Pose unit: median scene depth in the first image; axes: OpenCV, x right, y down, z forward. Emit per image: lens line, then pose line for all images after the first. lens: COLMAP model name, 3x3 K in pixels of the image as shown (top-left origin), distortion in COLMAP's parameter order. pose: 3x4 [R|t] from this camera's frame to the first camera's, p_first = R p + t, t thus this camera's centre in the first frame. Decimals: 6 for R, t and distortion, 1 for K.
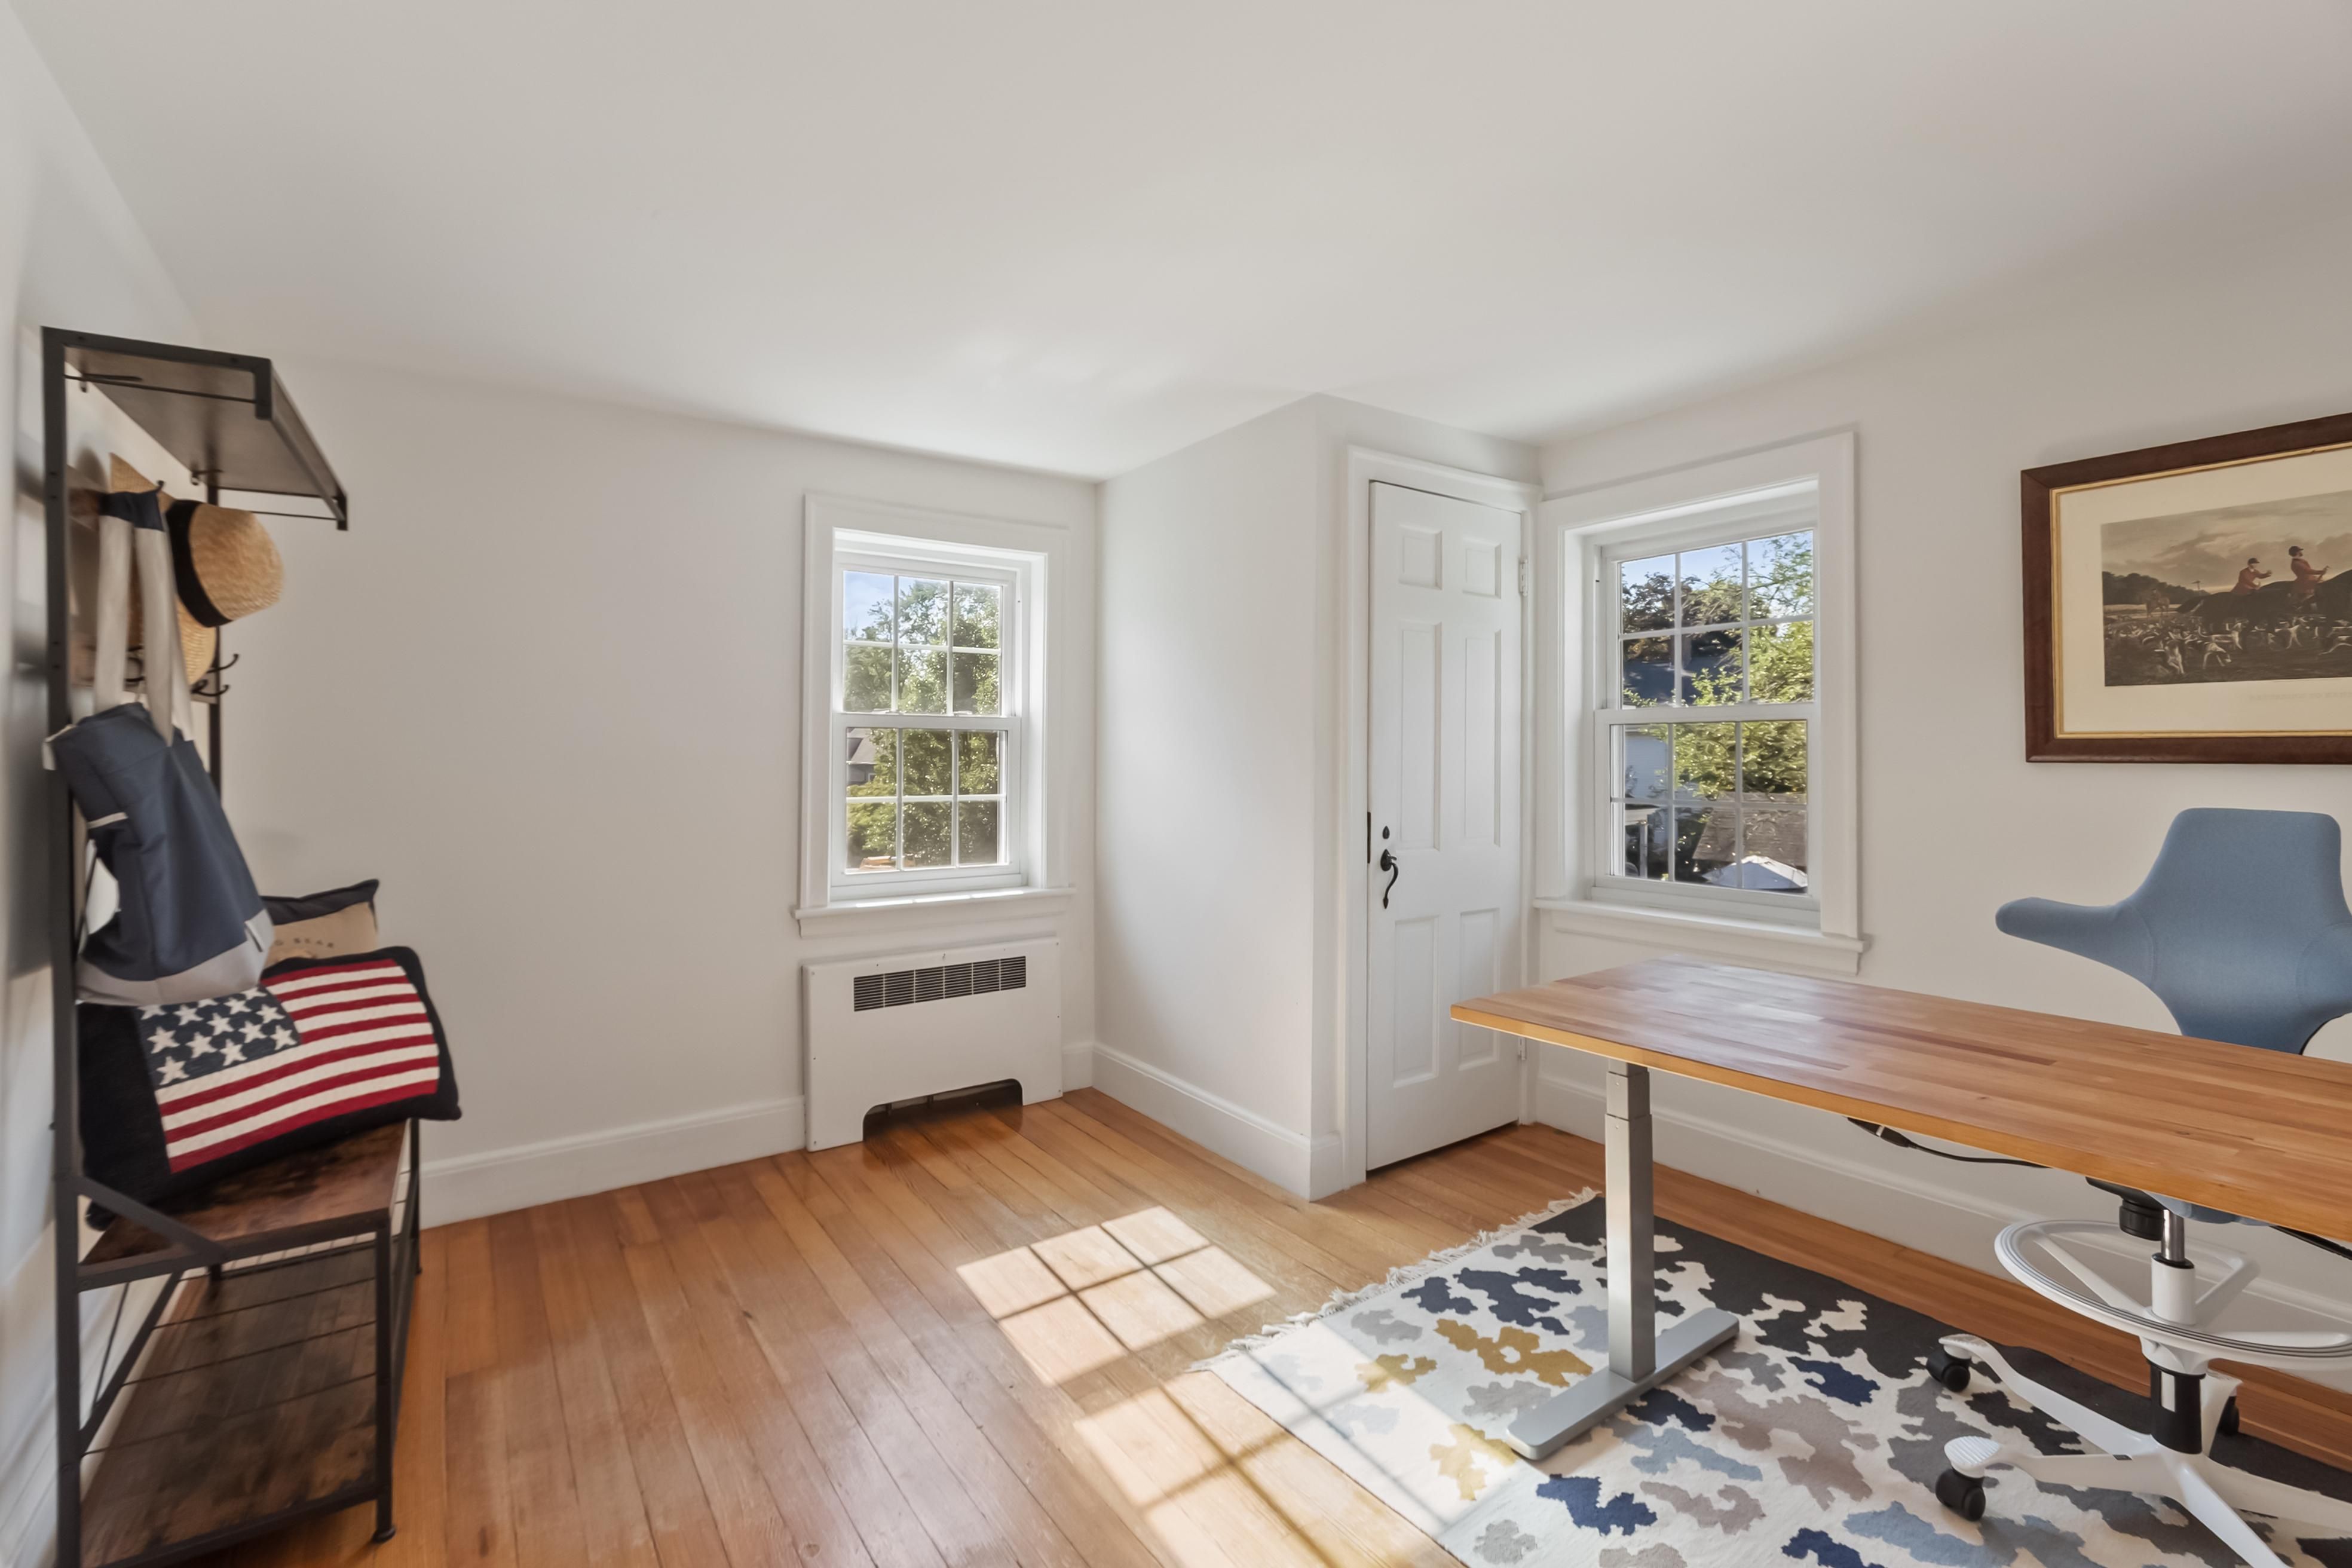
lens RADIAL K [[1048.2, 0, 1164.1], [0, 1048.2, 732.3], [0, 0, 1]] dist [0.001505, -0.001661]
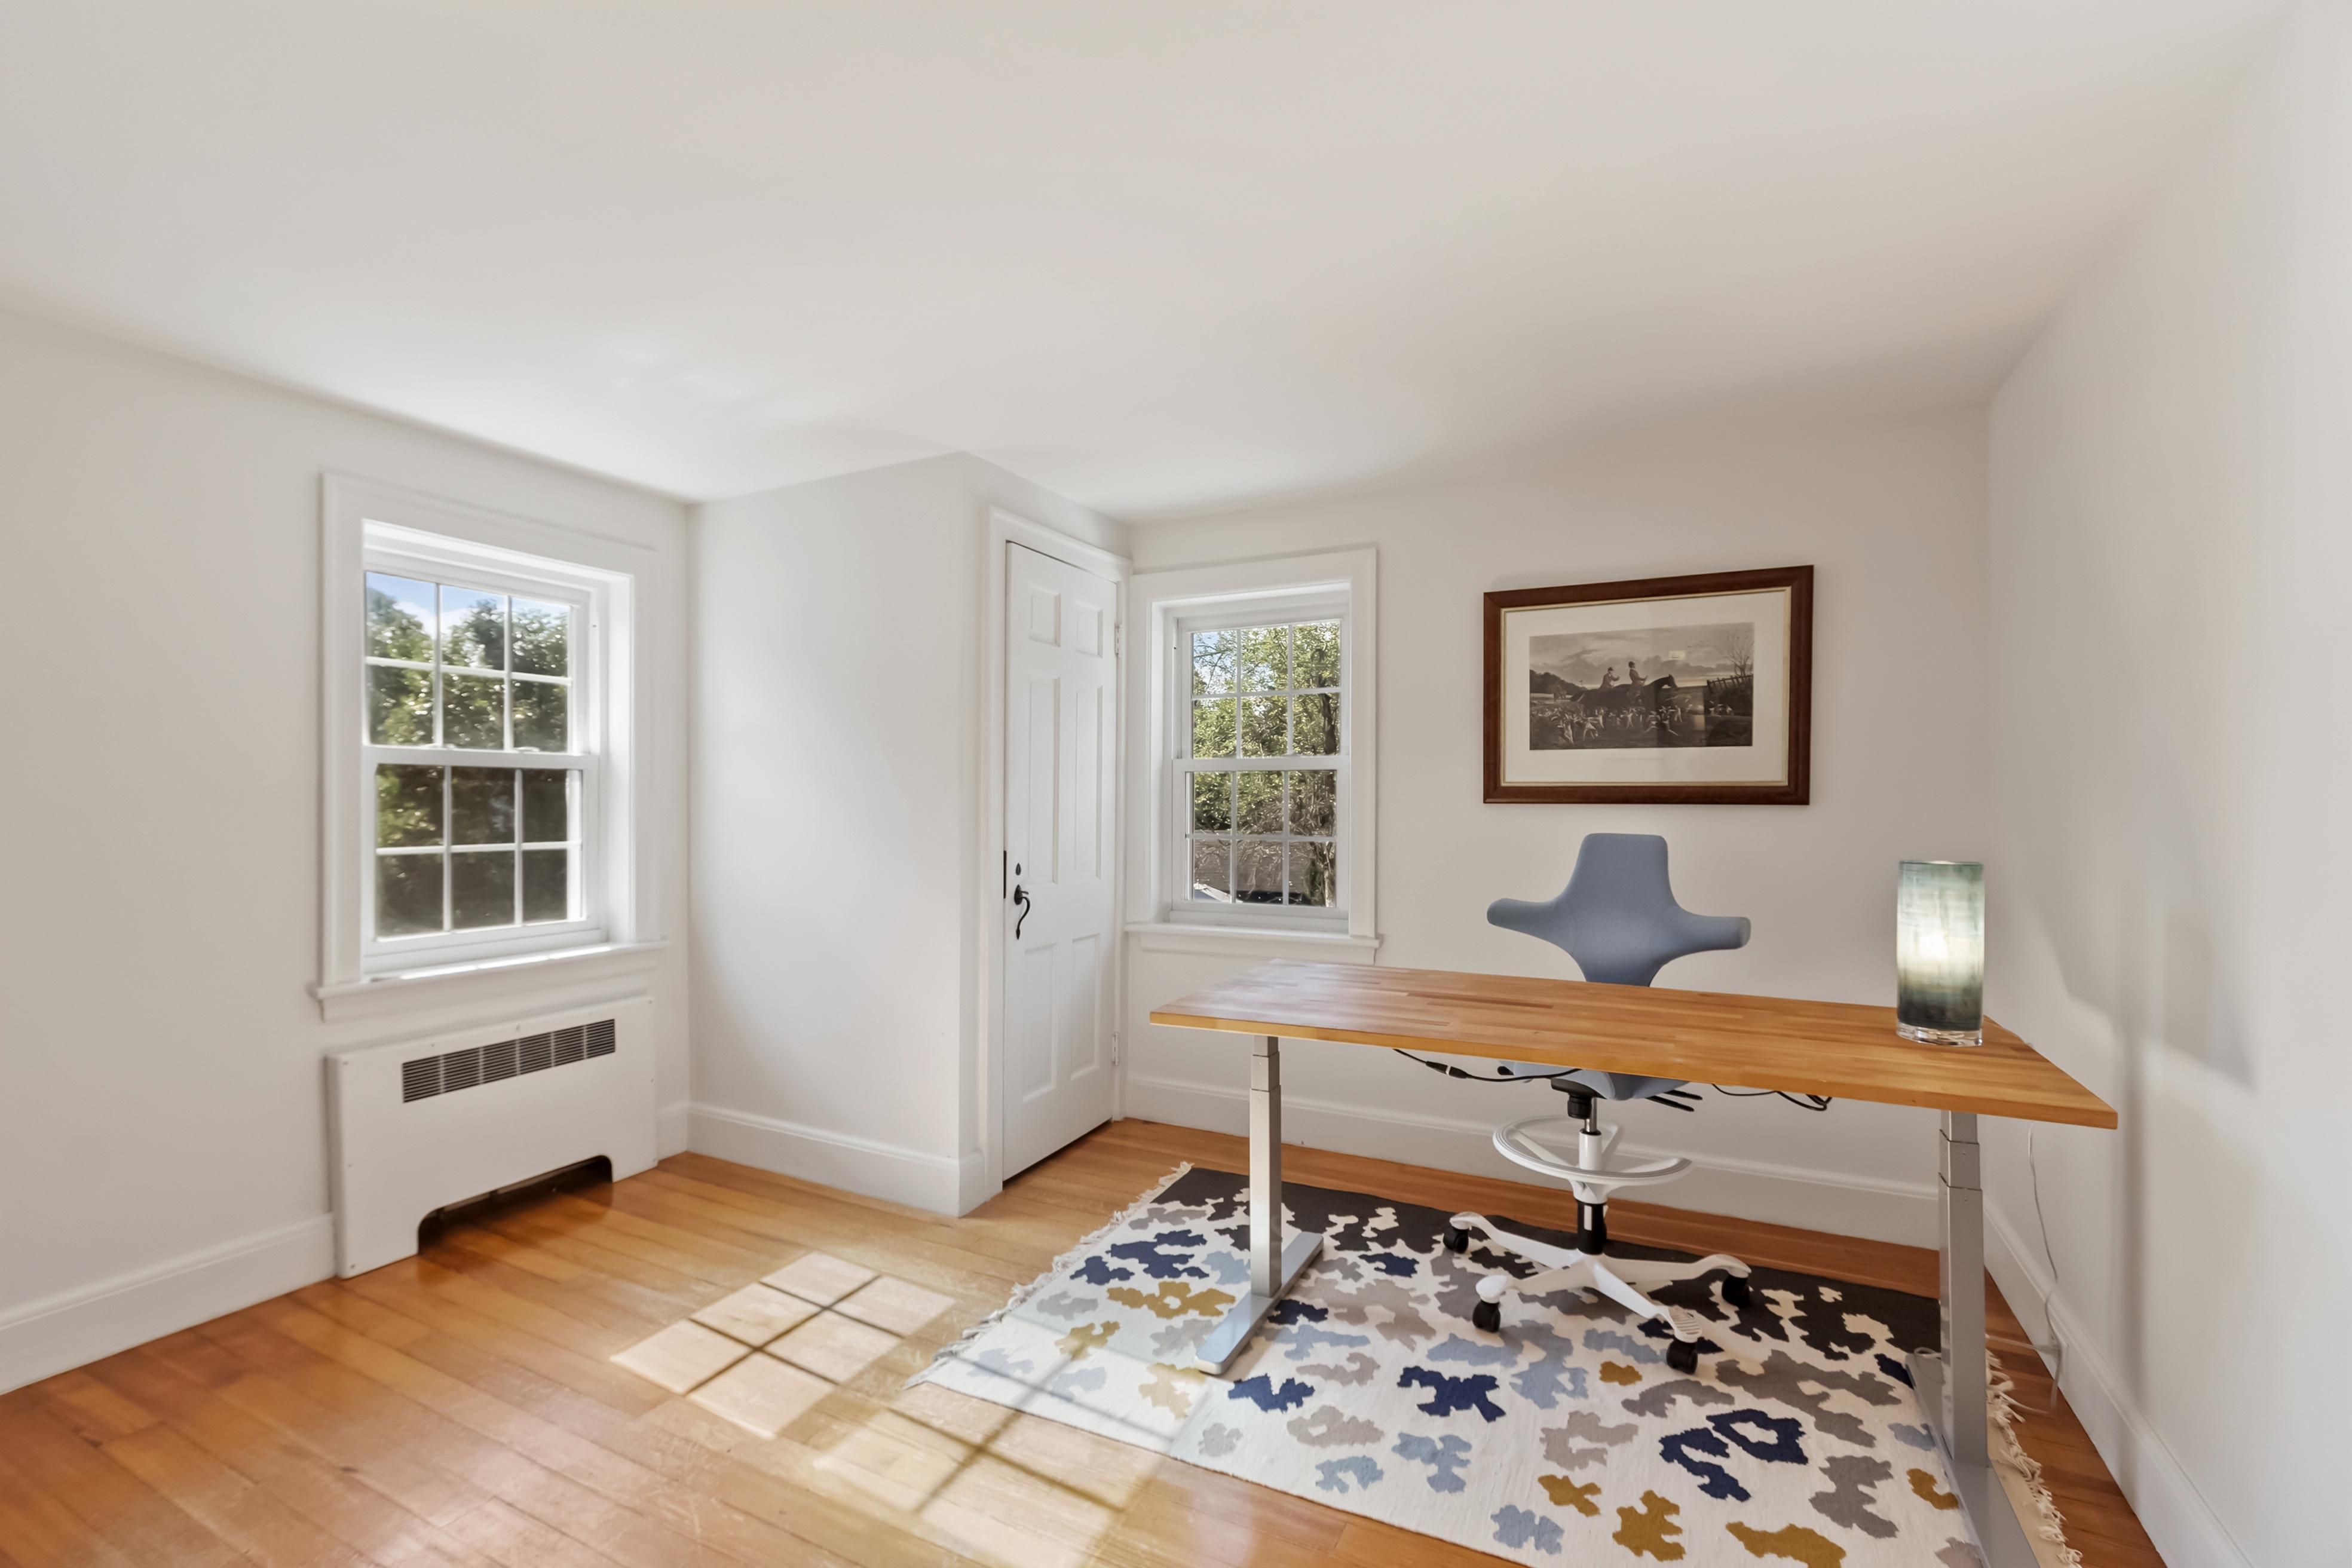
lens RADIAL K [[1031.2, 0, 1157.6], [0, 1031.2, 799.7], [0, 0, 1]] dist [0.002150, 0.000098]
pose [[0.883520, -0.000518, 0.468393, -0.216566], [-0.010704, 0.999716, 0.021296, -0.000565], [-0.468271, -0.023829, 0.883264, -0.010252]]
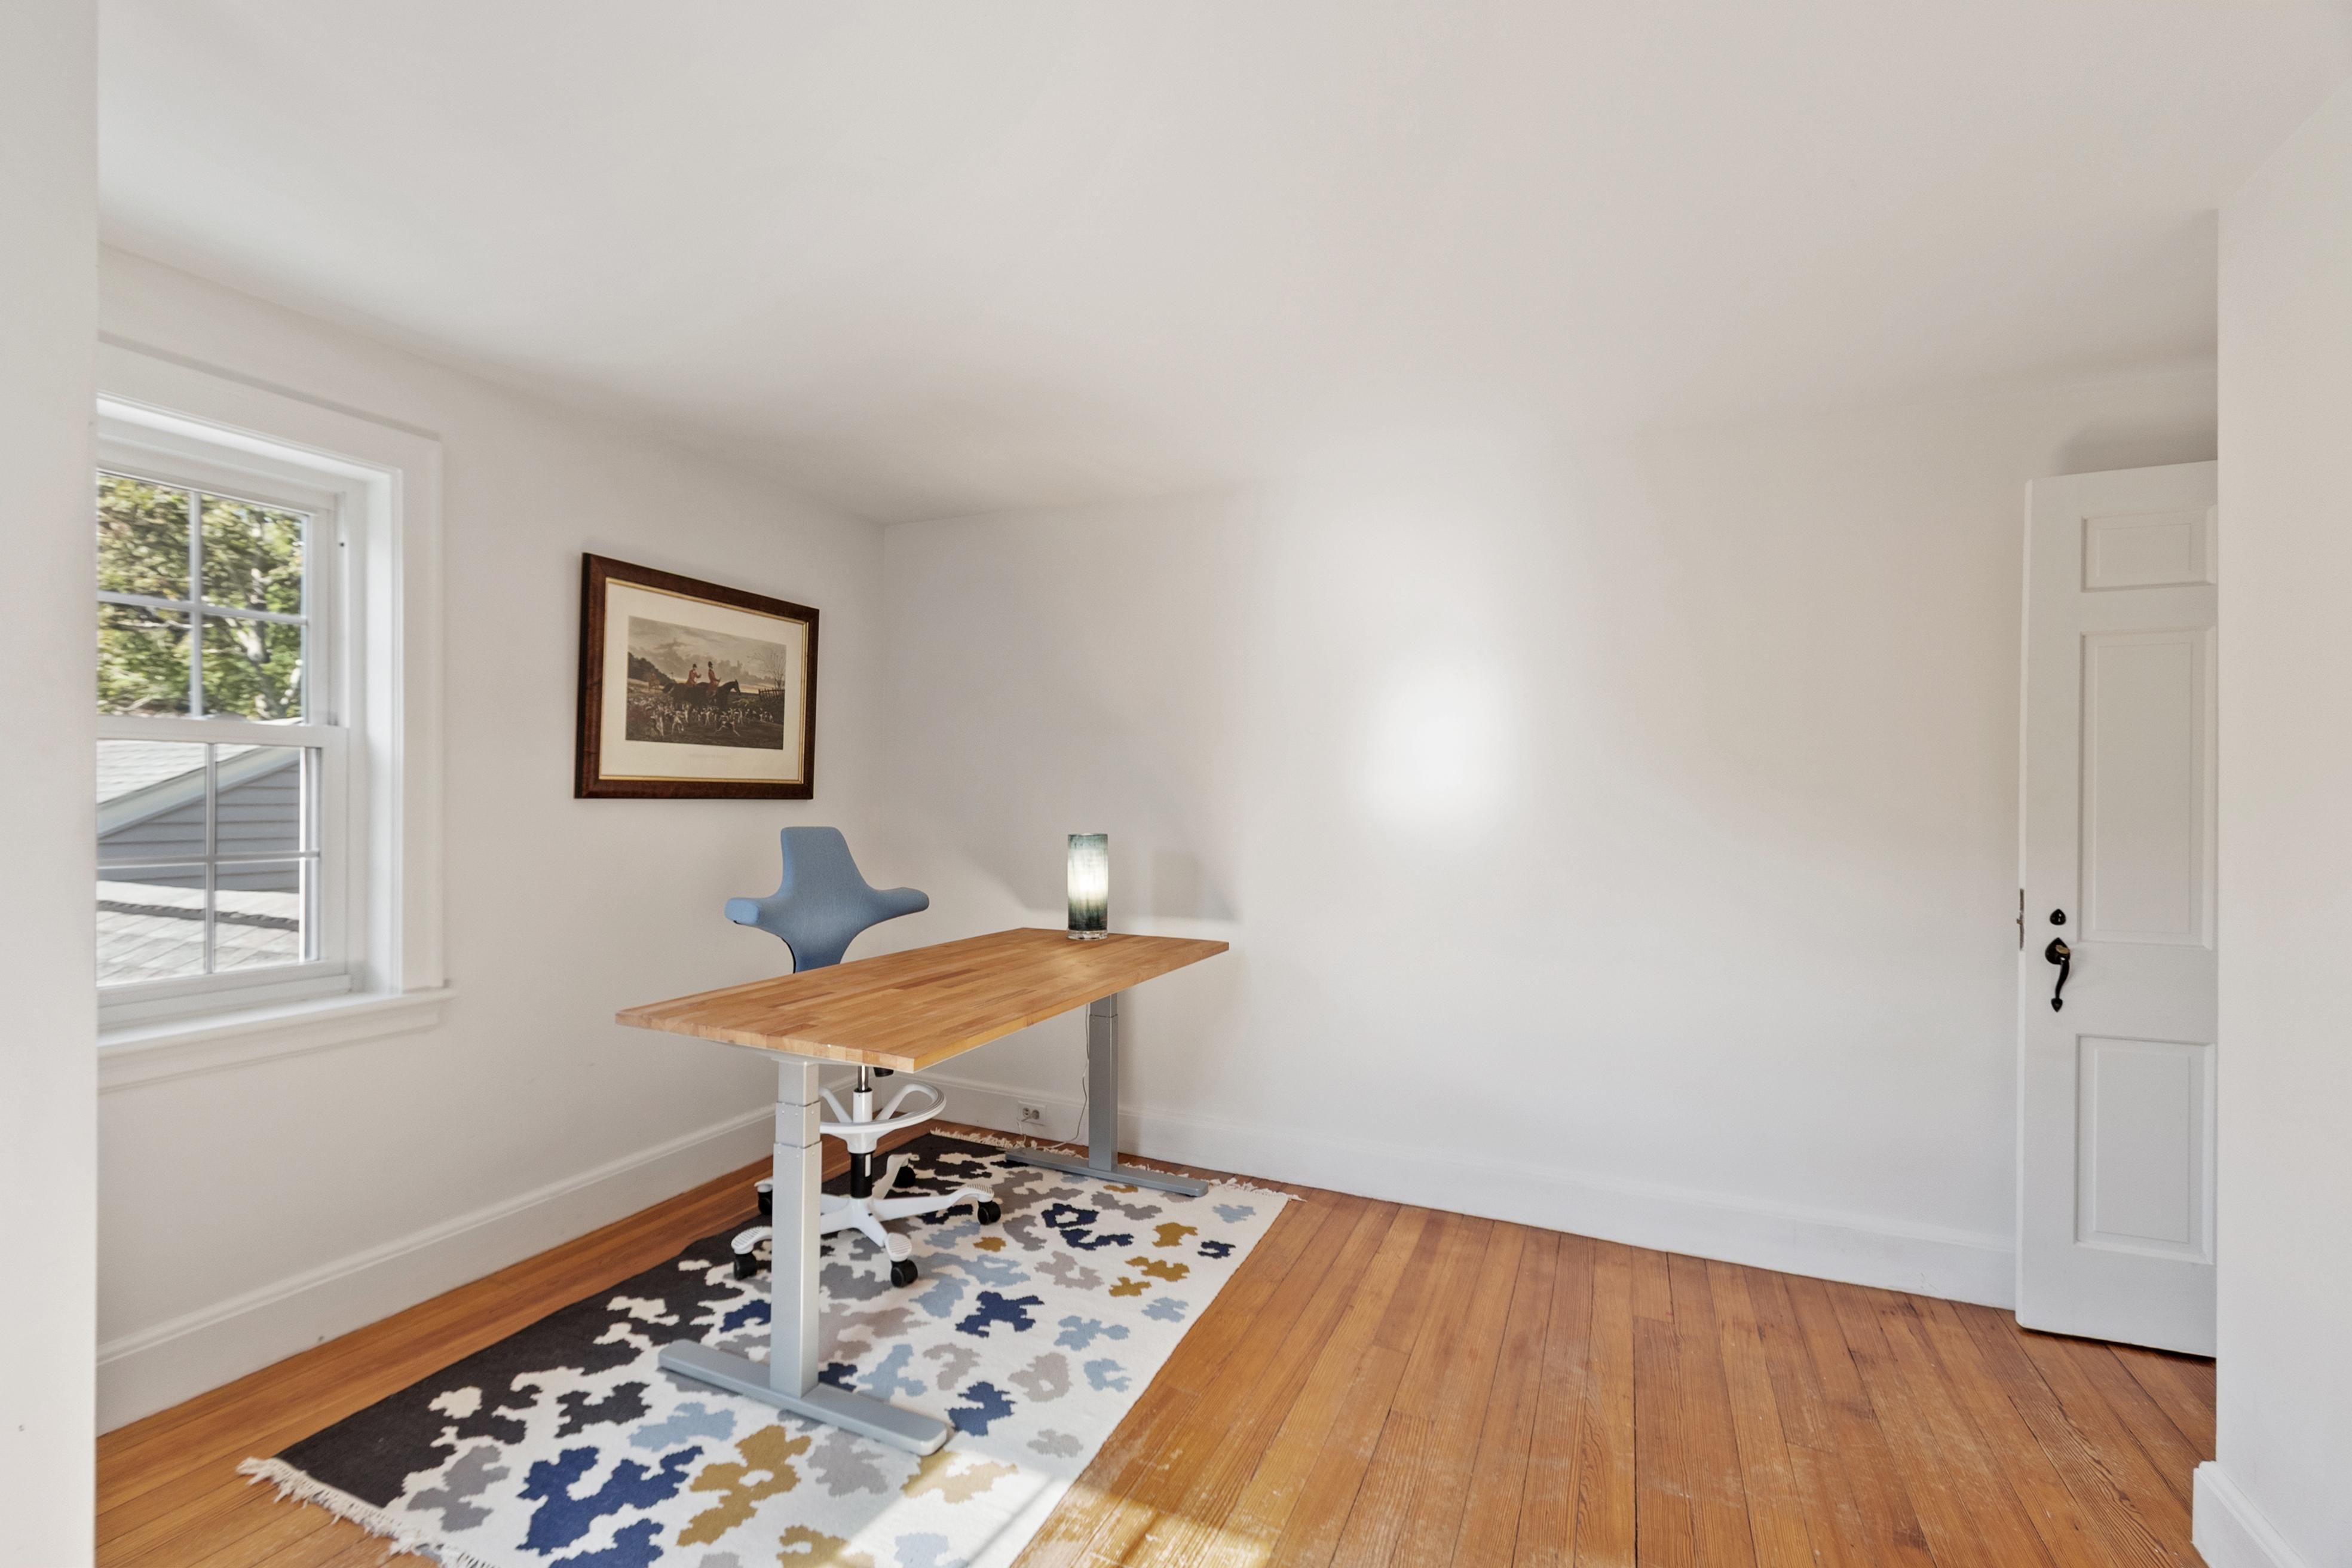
lens RADIAL K [[1019.3, 0, 1165.2], [0, 1019.3, 787.8], [0, 0, 1]] dist [0.001774, -0.000107]
pose [[-0.513230, -0.001438, 0.858250, -0.543340], [-0.030365, 0.999403, -0.016484, 0.015901], [-0.857714, -0.034520, -0.512967, 1.087583]]
